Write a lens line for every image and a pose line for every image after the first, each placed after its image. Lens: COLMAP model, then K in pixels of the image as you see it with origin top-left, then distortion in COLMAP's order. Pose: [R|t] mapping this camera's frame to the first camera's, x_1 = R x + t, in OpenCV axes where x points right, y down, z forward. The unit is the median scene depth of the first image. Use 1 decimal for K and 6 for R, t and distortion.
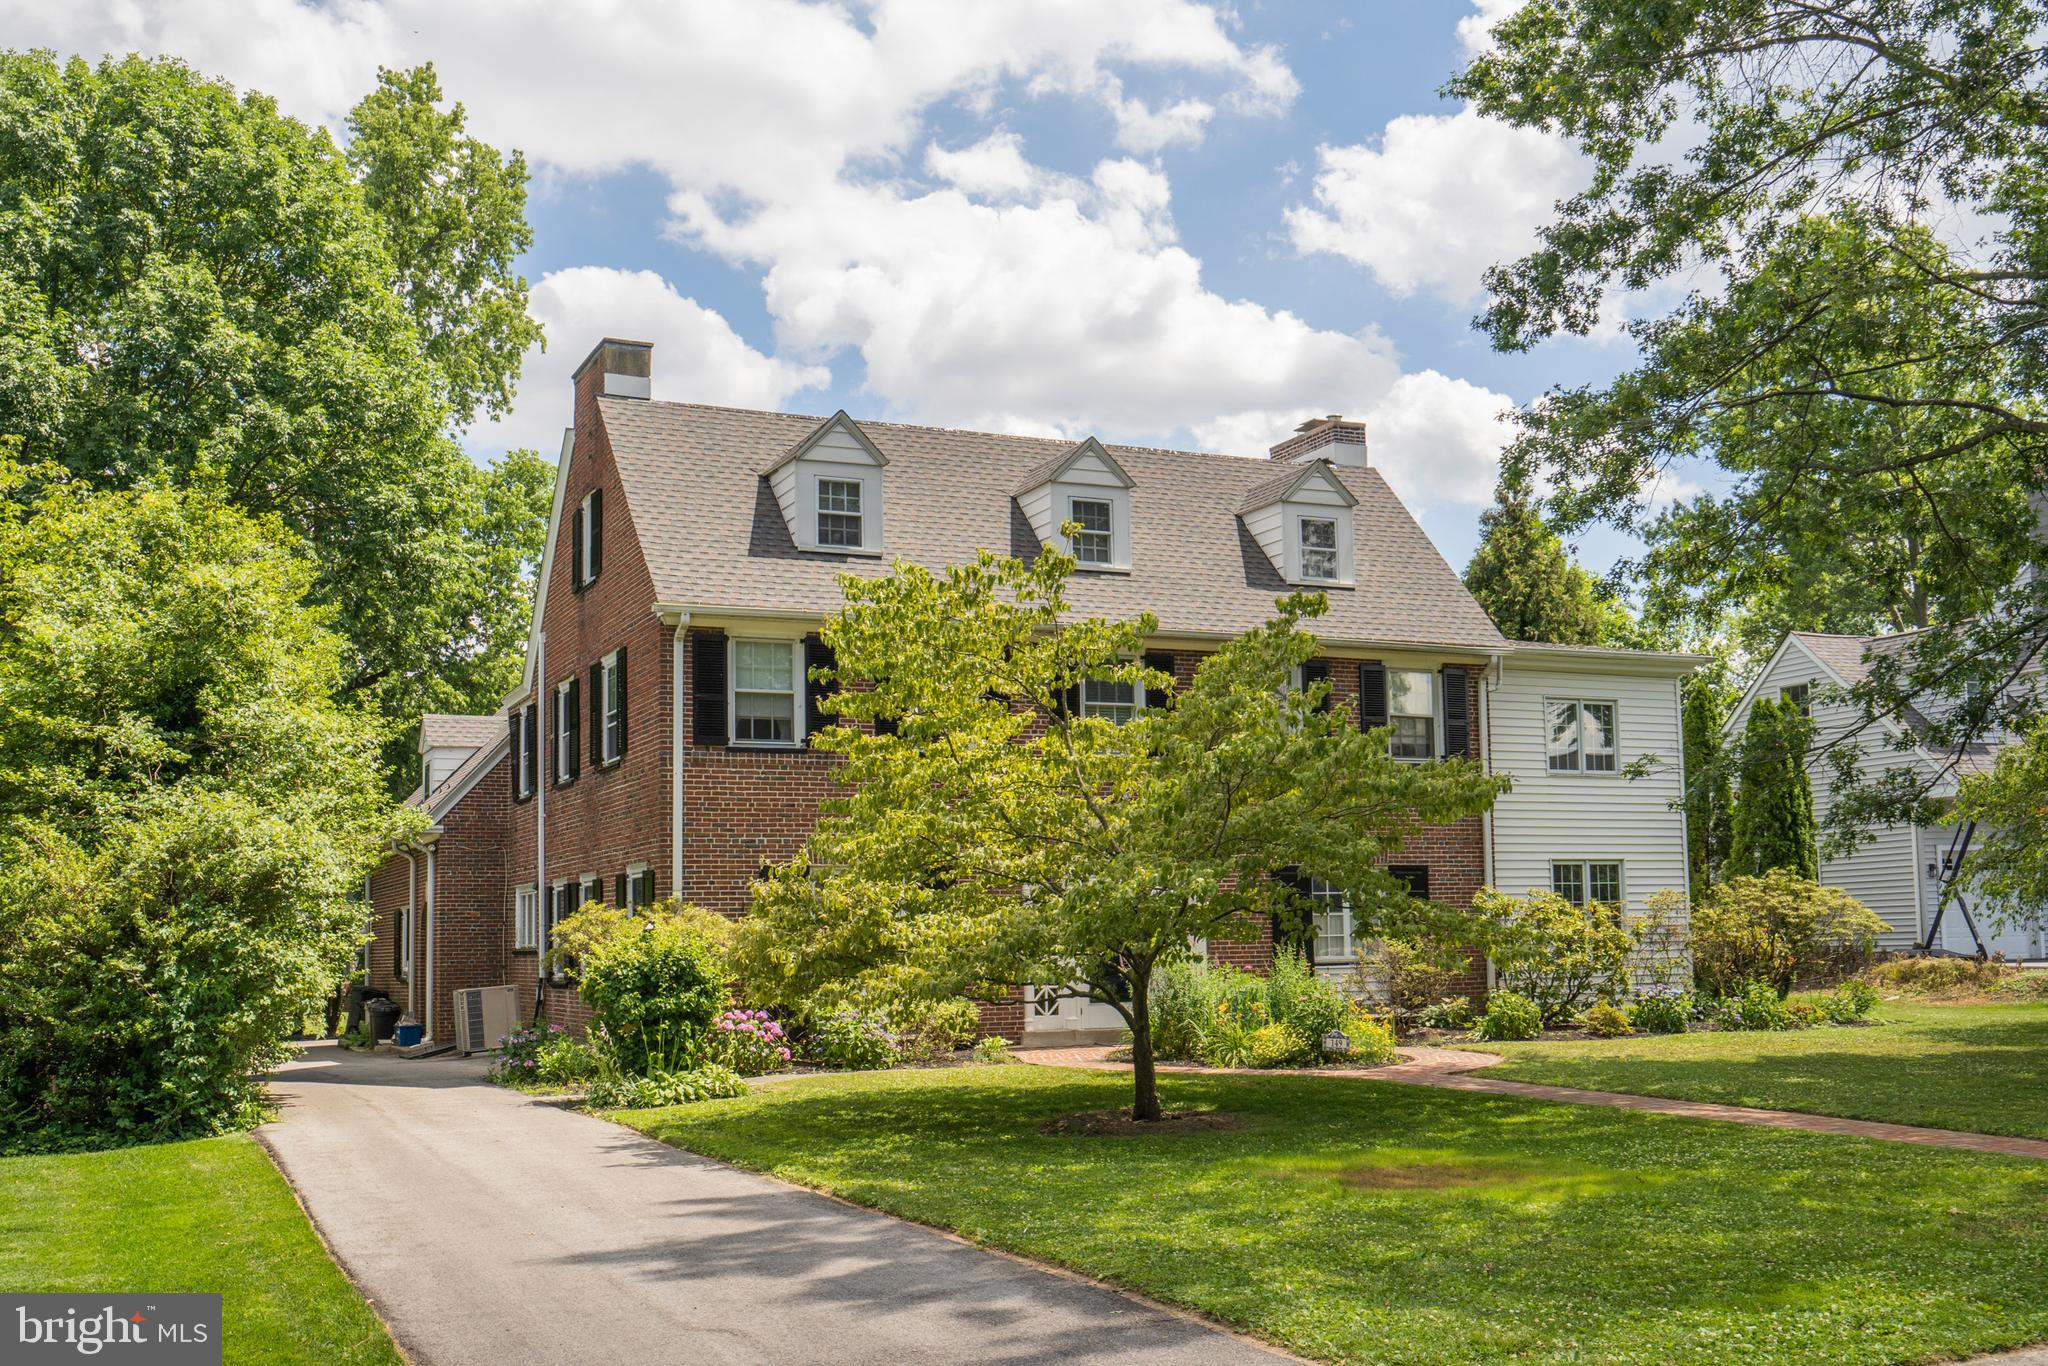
lens RADIAL K [[2055.5, 0, 979.0], [0, 2055.5, 683.7], [0, 0, 1]] dist [-0.022690, 0.019967]
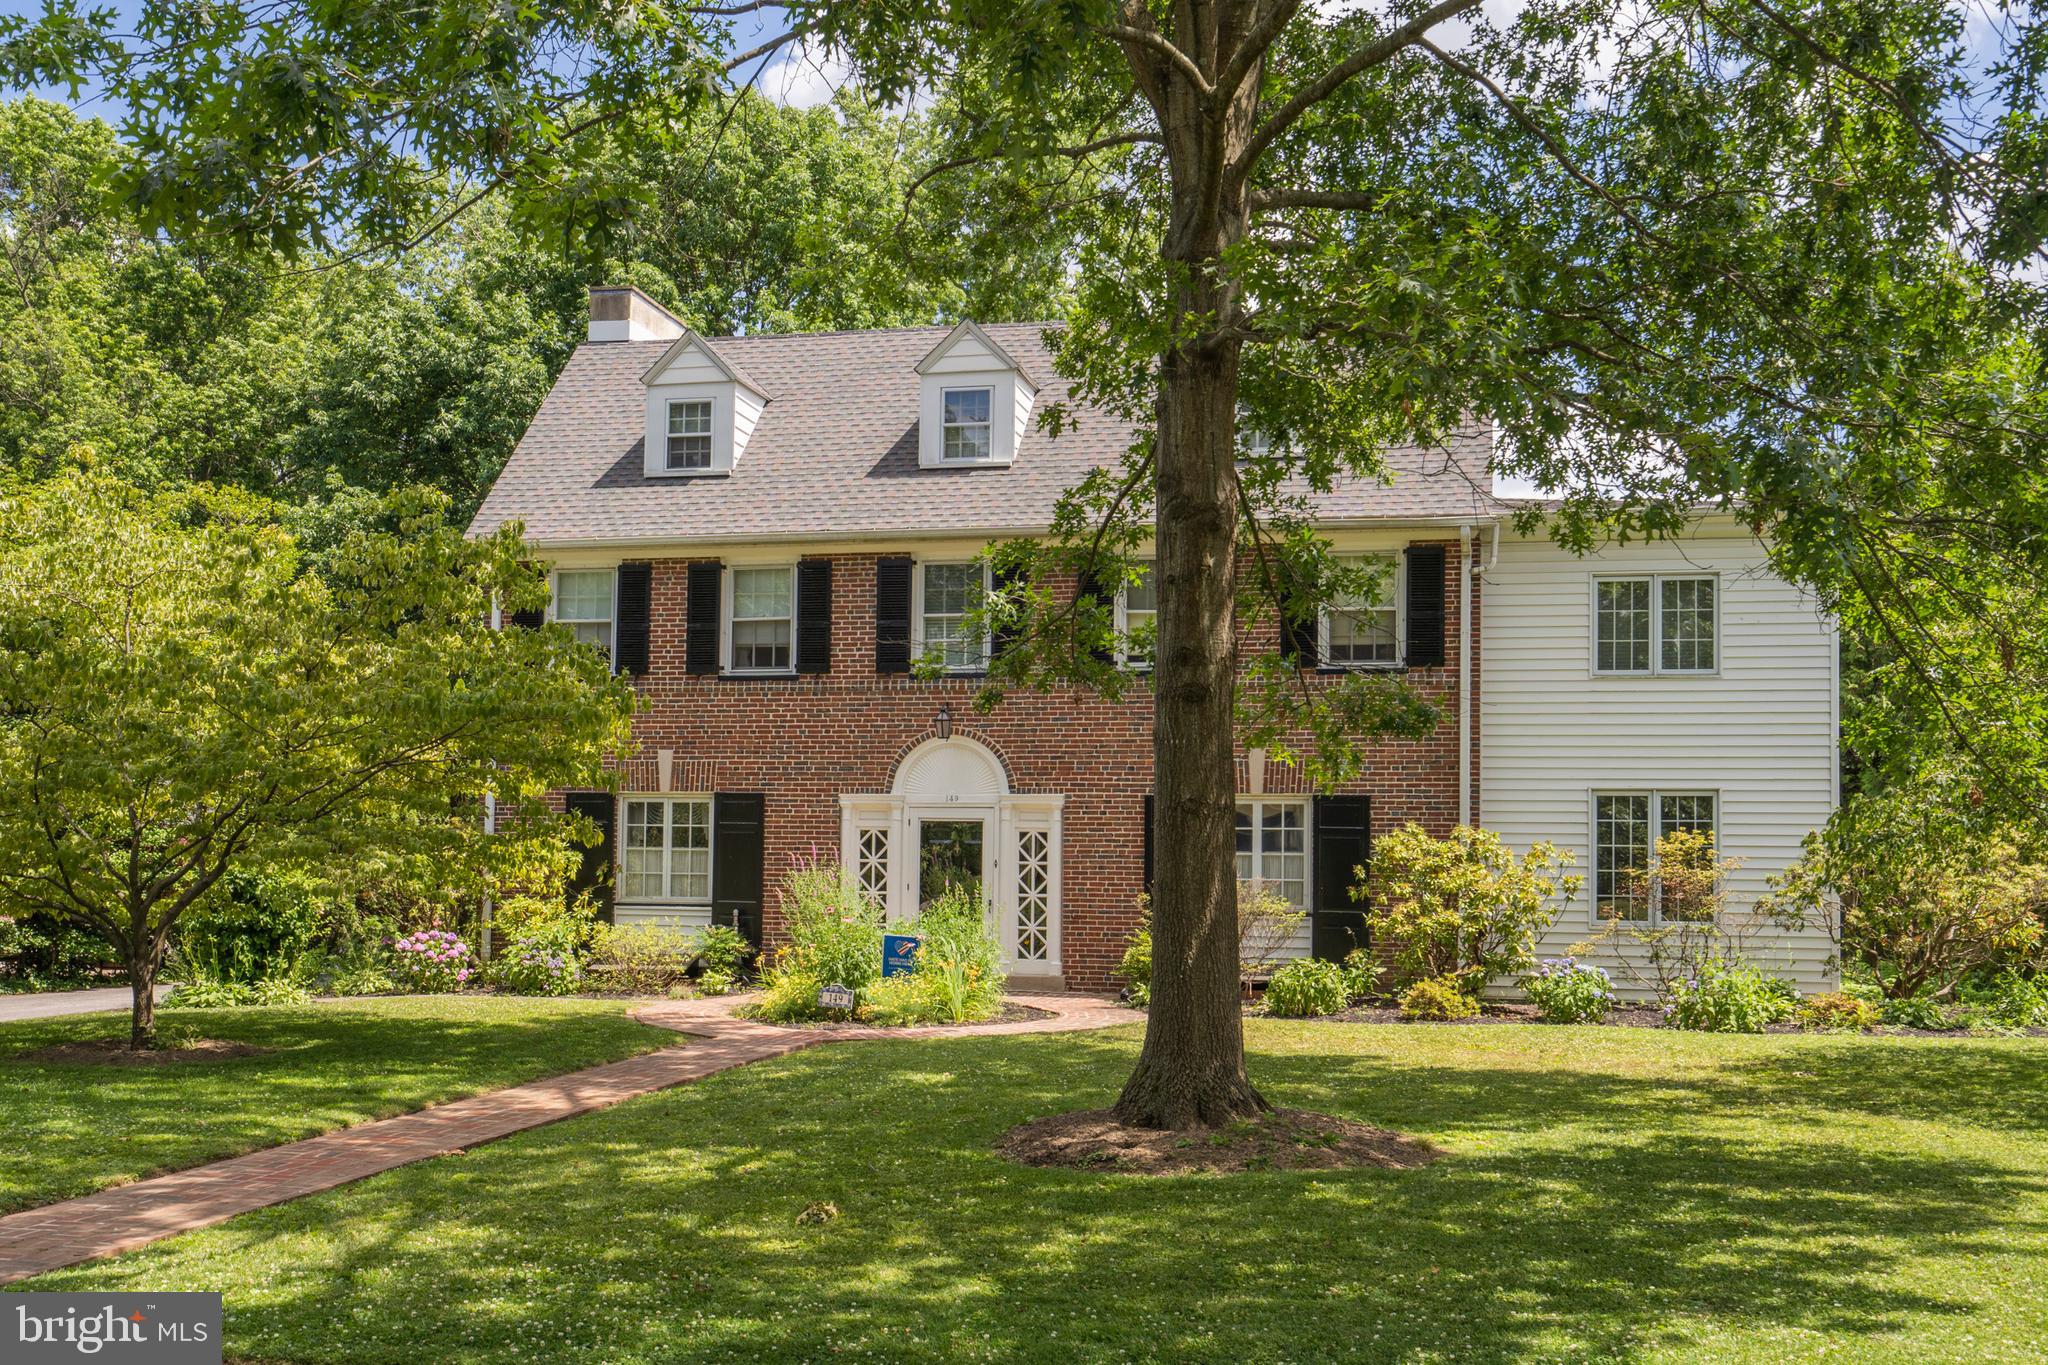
lens RADIAL K [[2055.5, 0, 979.0], [0, 2055.5, 683.2], [0, 0, 1]] dist [-0.022690, 0.019967]
pose [[0.797403, -0.029937, -0.602704, 0.576468], [0.048488, 0.998718, 0.014545, 0.025513], [0.601496, -0.040822, 0.797832, 0.270121]]
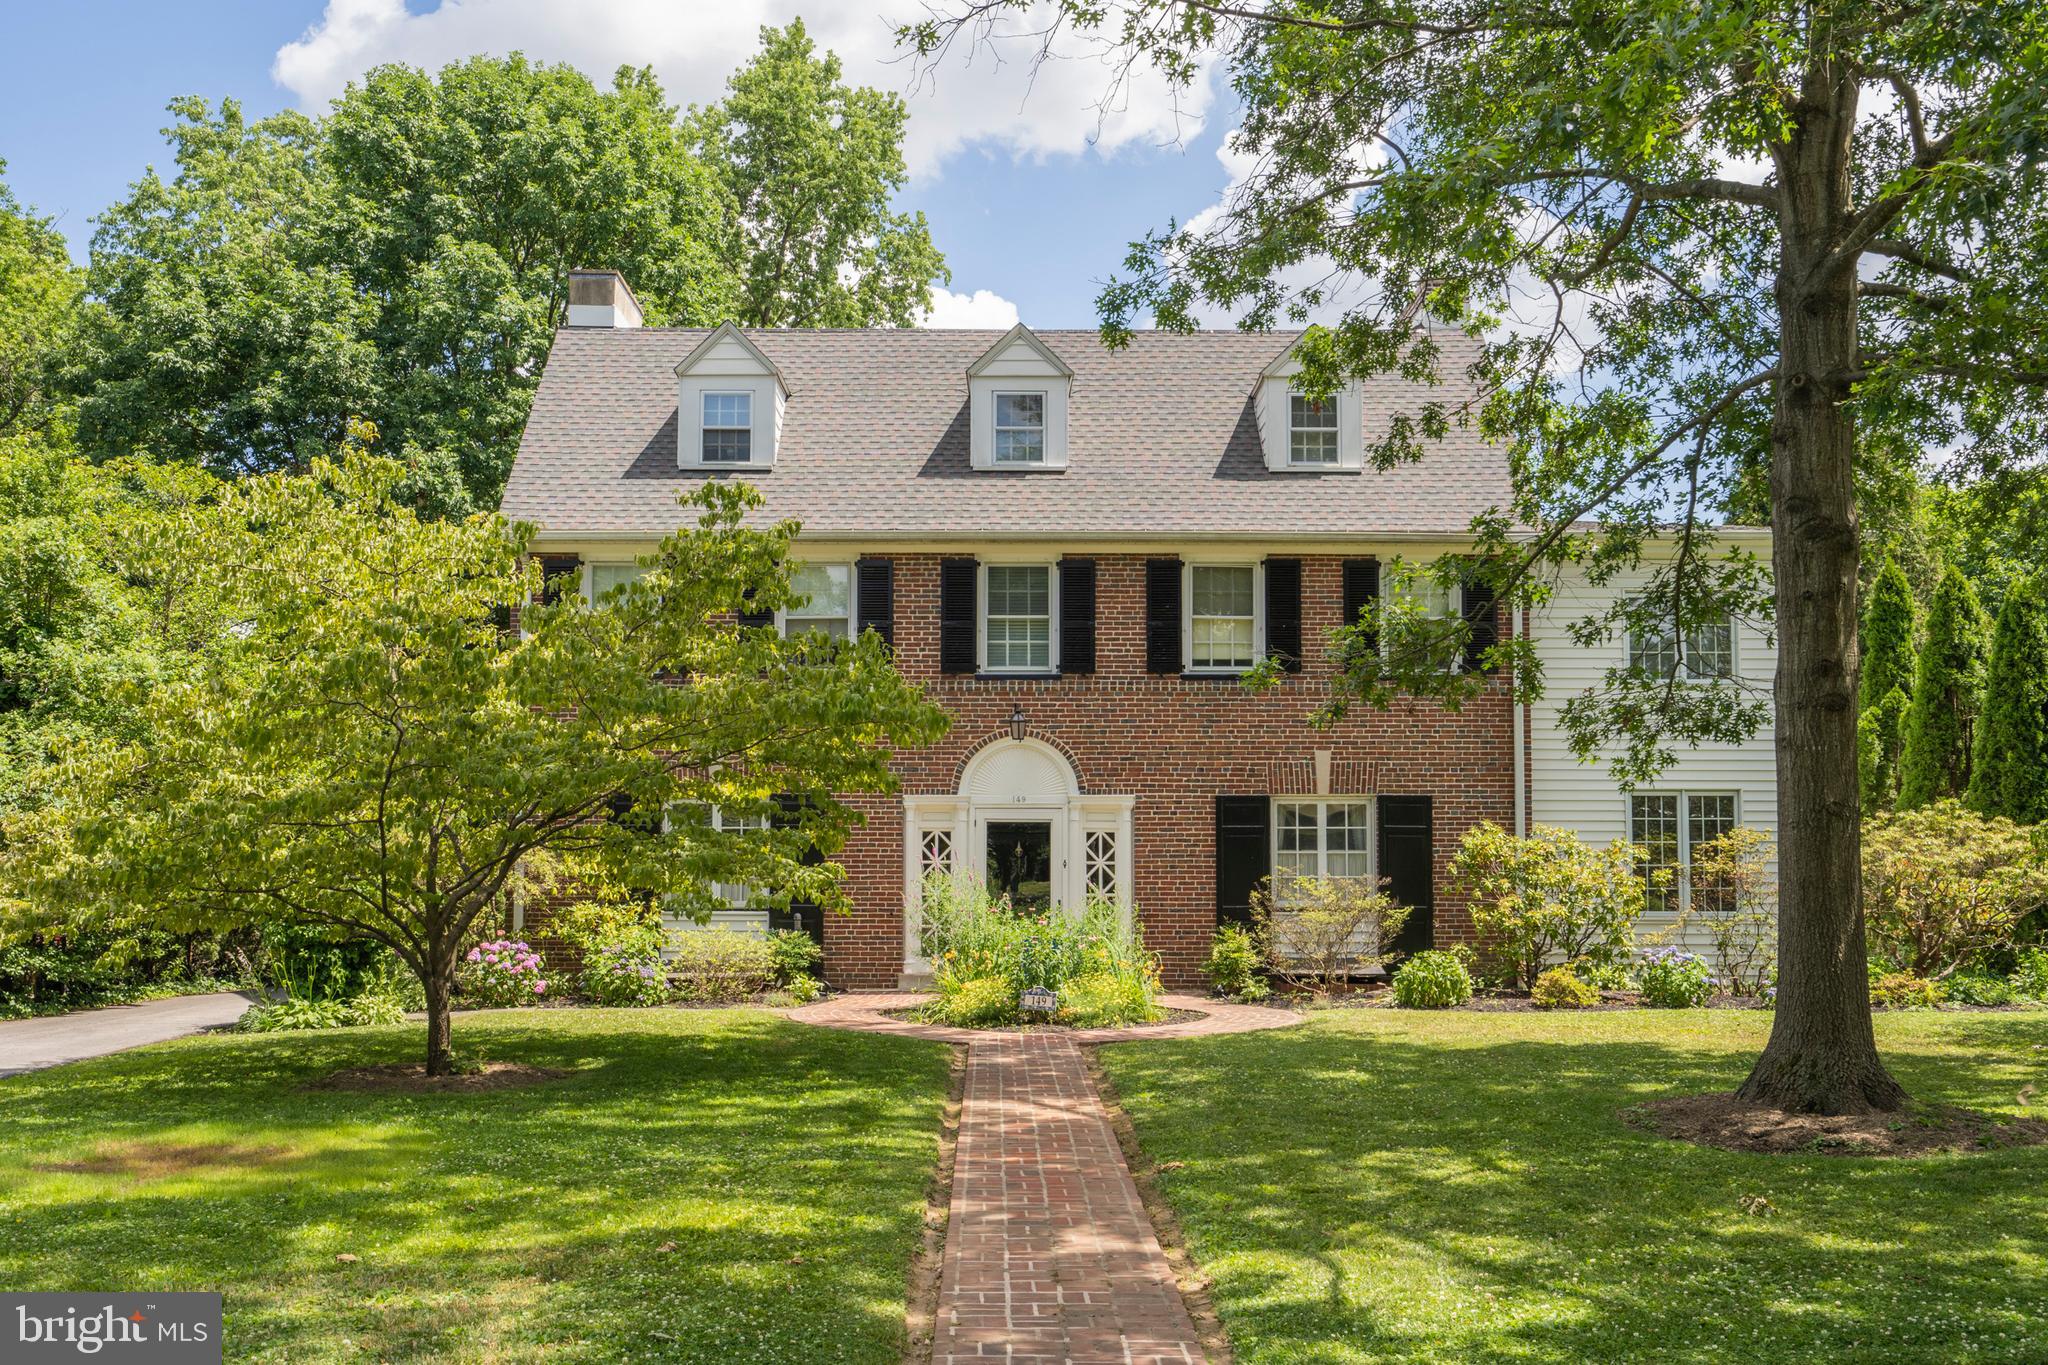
lens RADIAL K [[2028.3, 0, 1024.0], [0, 2028.3, 682.5], [0, 0, 1]] dist [0.004398, -0.007284]
pose [[0.913360, -0.020951, -0.406614, 0.402780], [0.033418, 0.999163, 0.023581, 0.016624], [0.405780, -0.035126, 0.913296, 0.172980]]
